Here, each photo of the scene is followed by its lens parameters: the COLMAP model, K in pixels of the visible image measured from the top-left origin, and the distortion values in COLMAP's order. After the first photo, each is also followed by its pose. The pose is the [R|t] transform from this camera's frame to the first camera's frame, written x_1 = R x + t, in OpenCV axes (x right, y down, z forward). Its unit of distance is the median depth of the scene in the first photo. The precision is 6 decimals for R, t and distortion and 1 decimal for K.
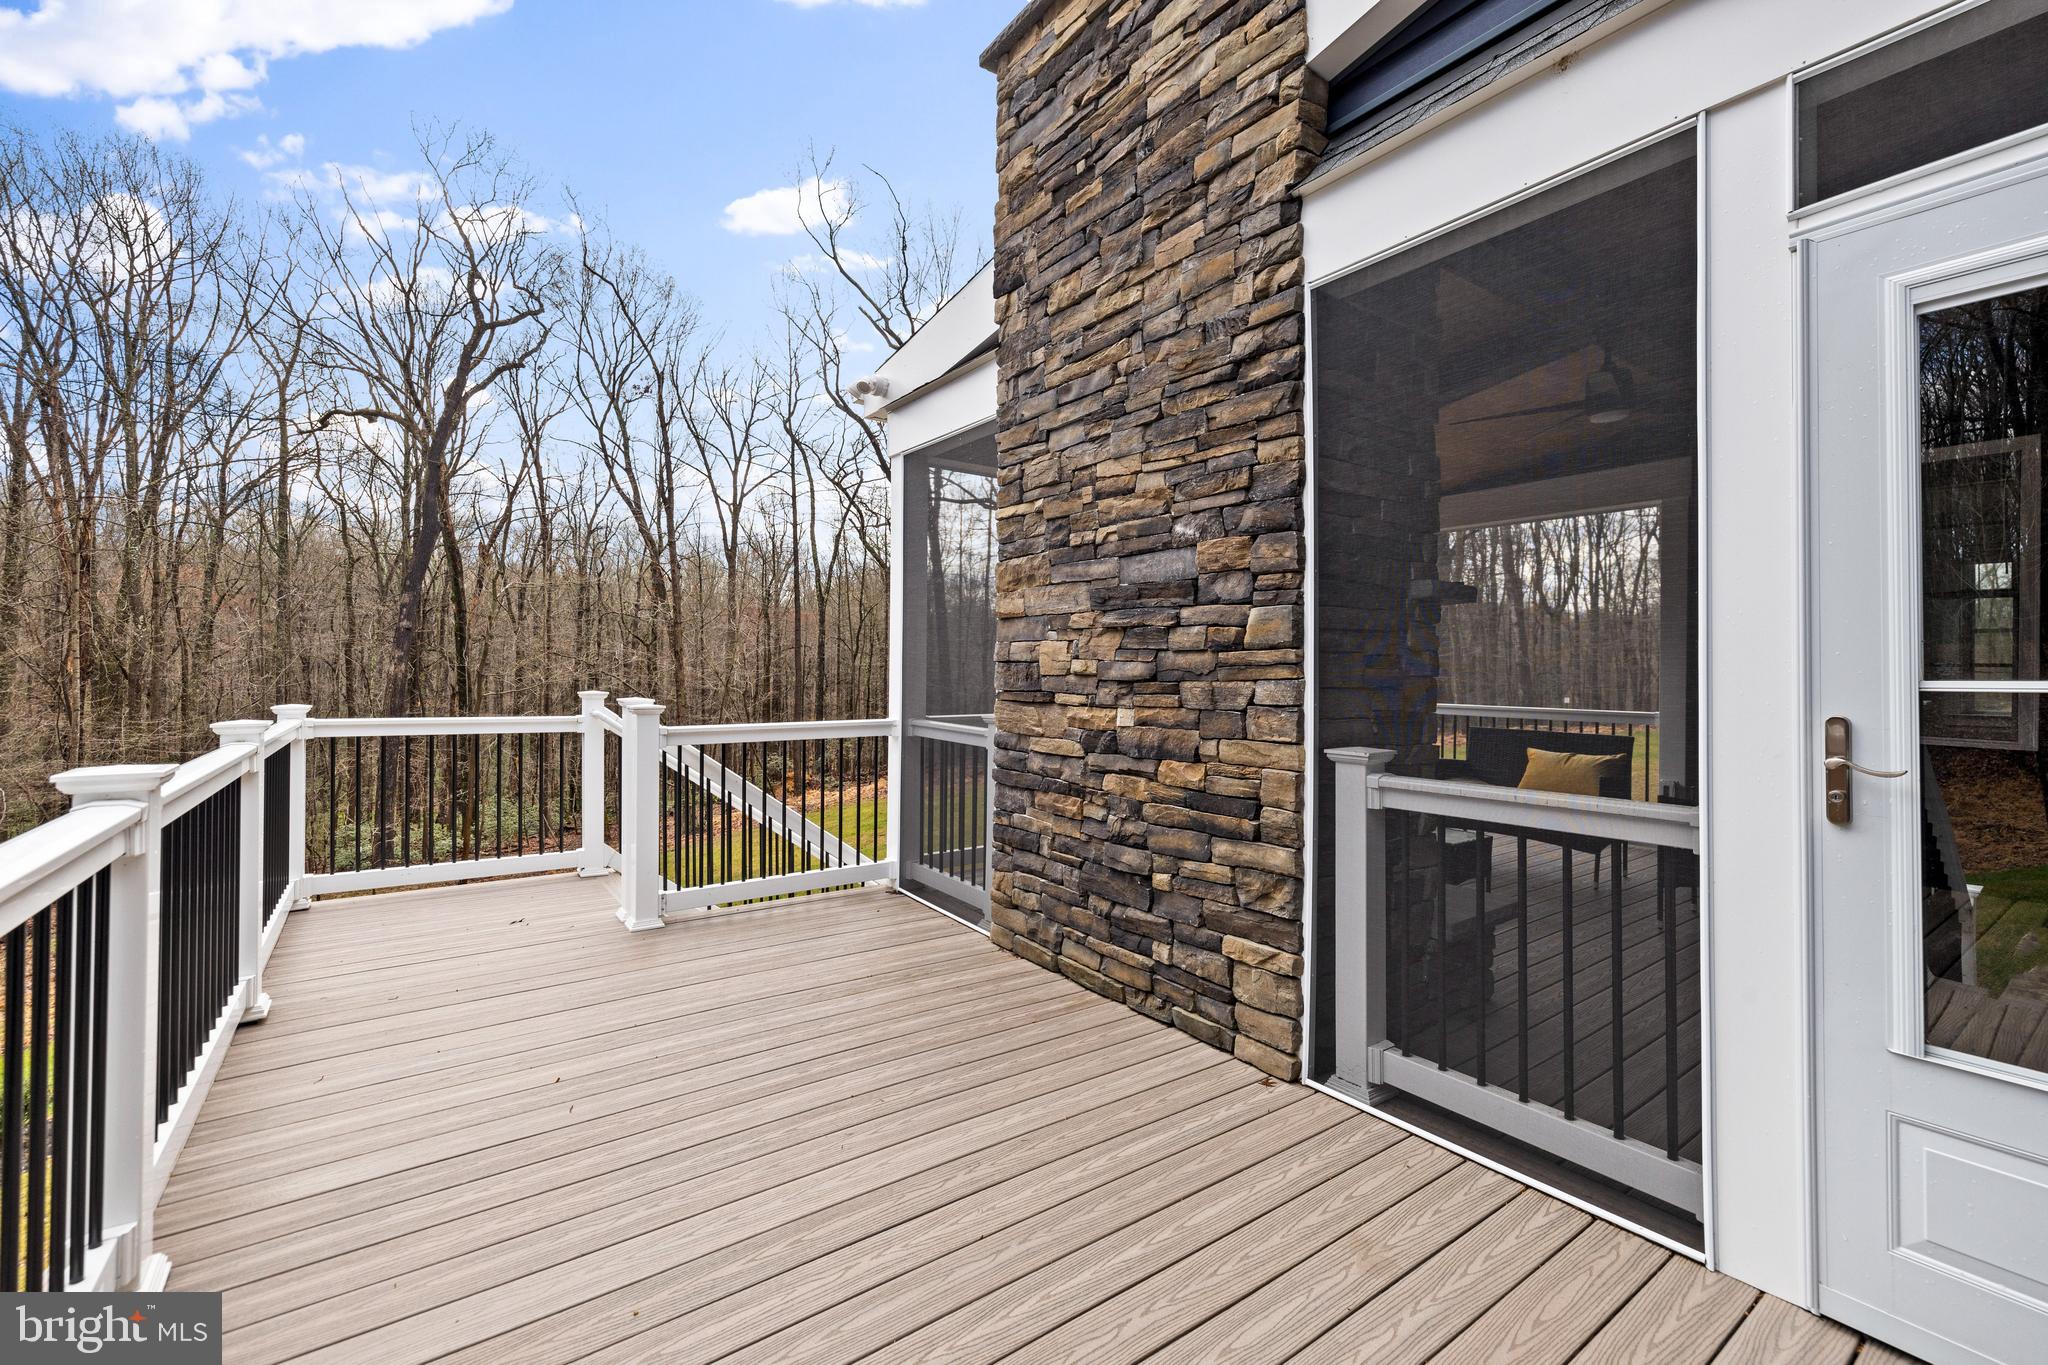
lens RADIAL K [[864.9, 0, 1023.7], [0, 864.9, 672.1], [0, 0, 1]] dist [-0.001434, -0.000365]
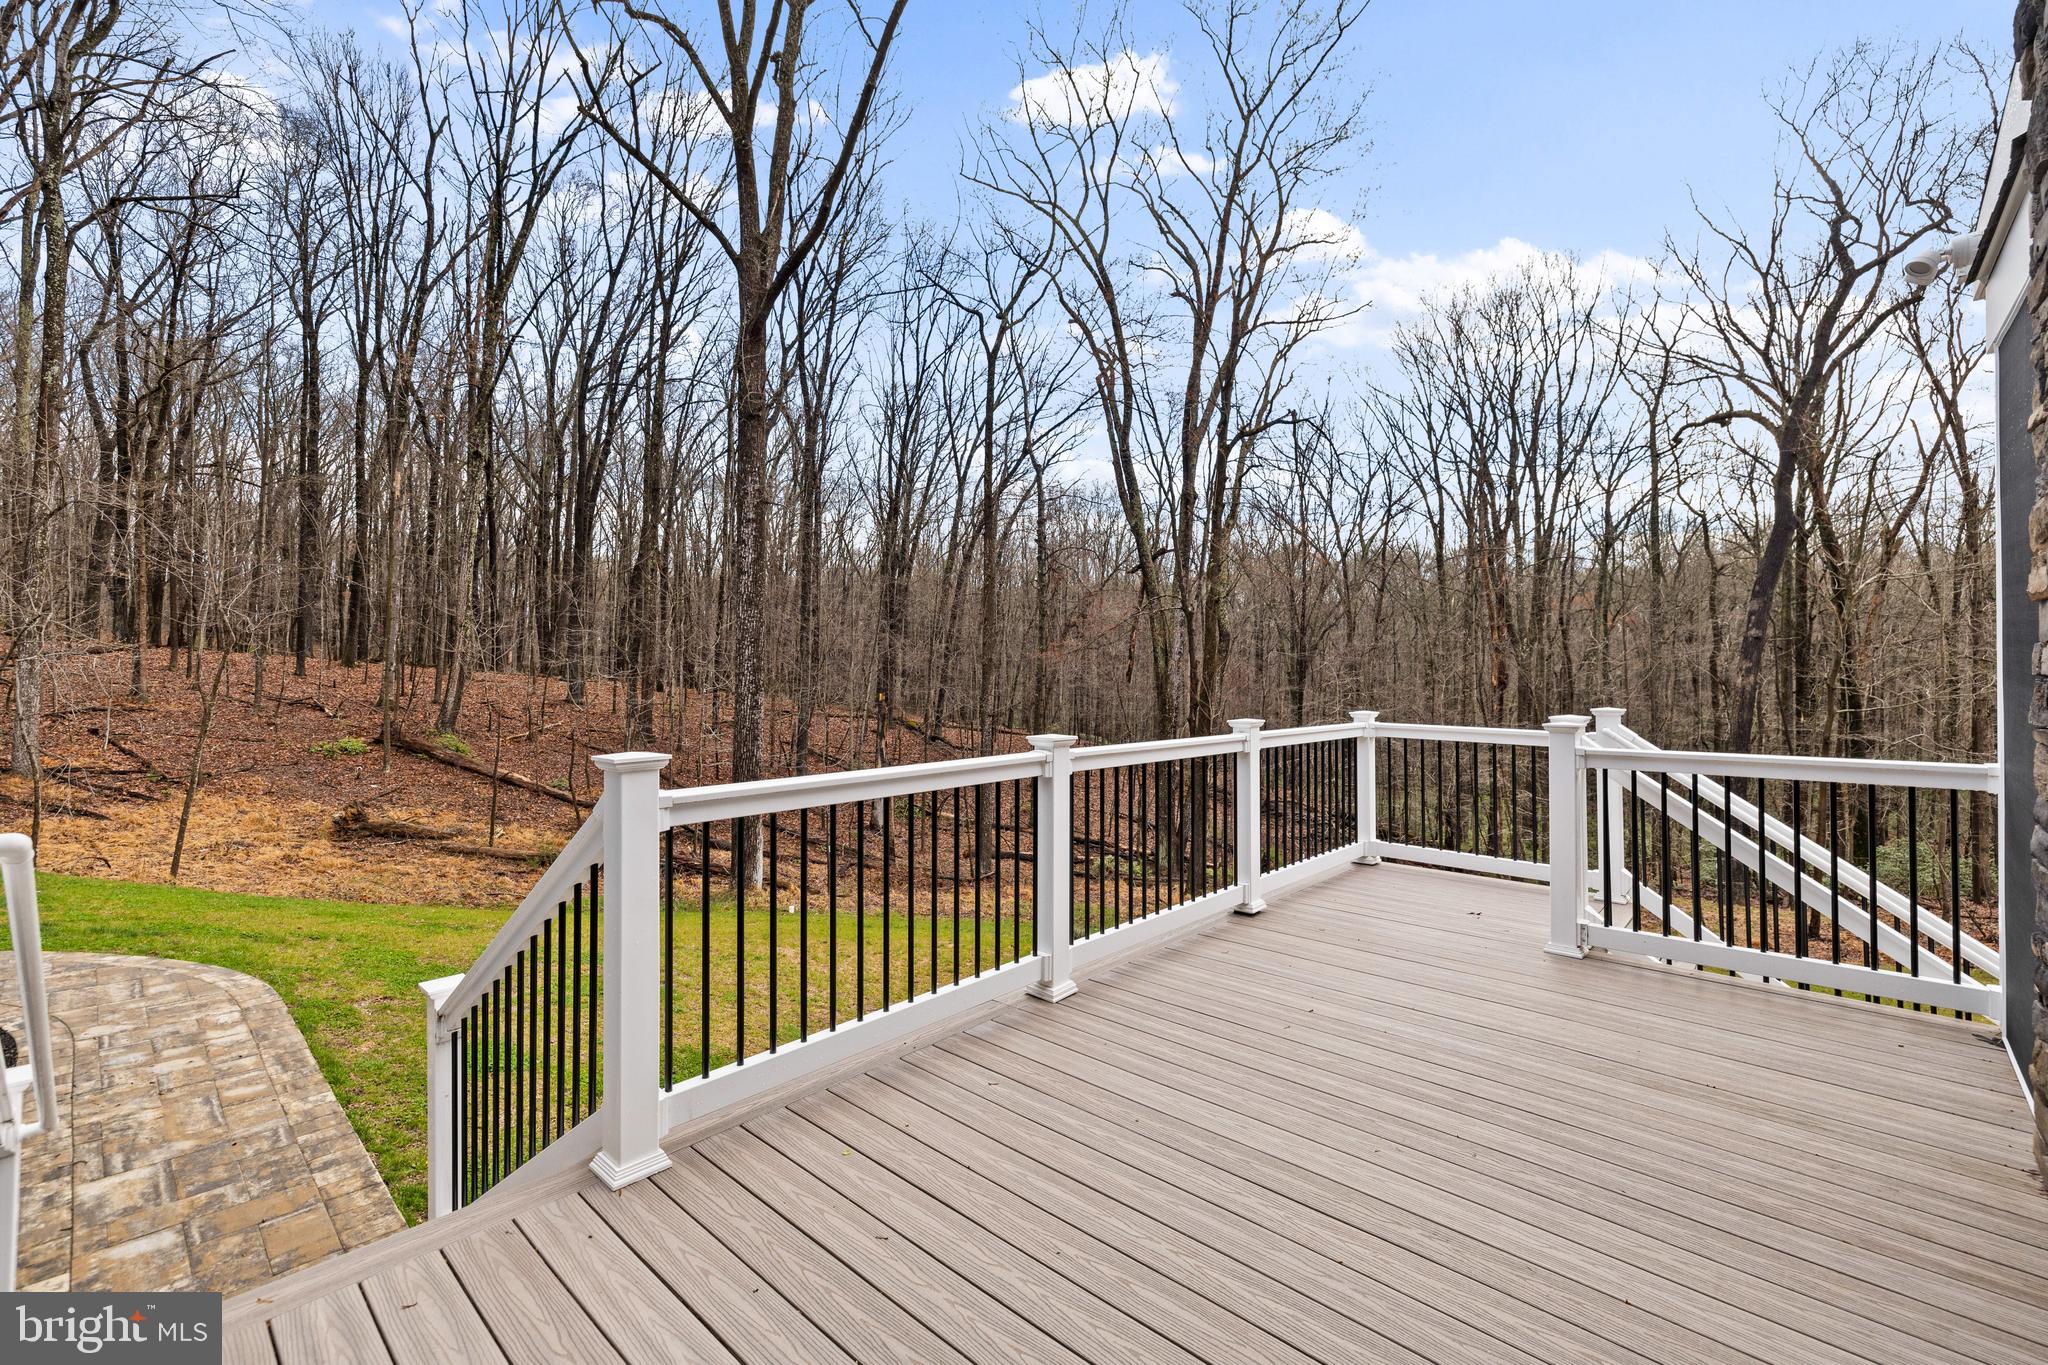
lens RADIAL K [[877.0, 0, 1015.2], [0, 877.0, 675.4], [0, 0, 1]] dist [0.004343, 0.000549]
pose [[0.194100, -0.005710, -0.980965, 0.510984], [-0.002997, 0.999975, -0.006414, -0.010622], [0.980977, 0.004185, 0.194078, 0.249368]]
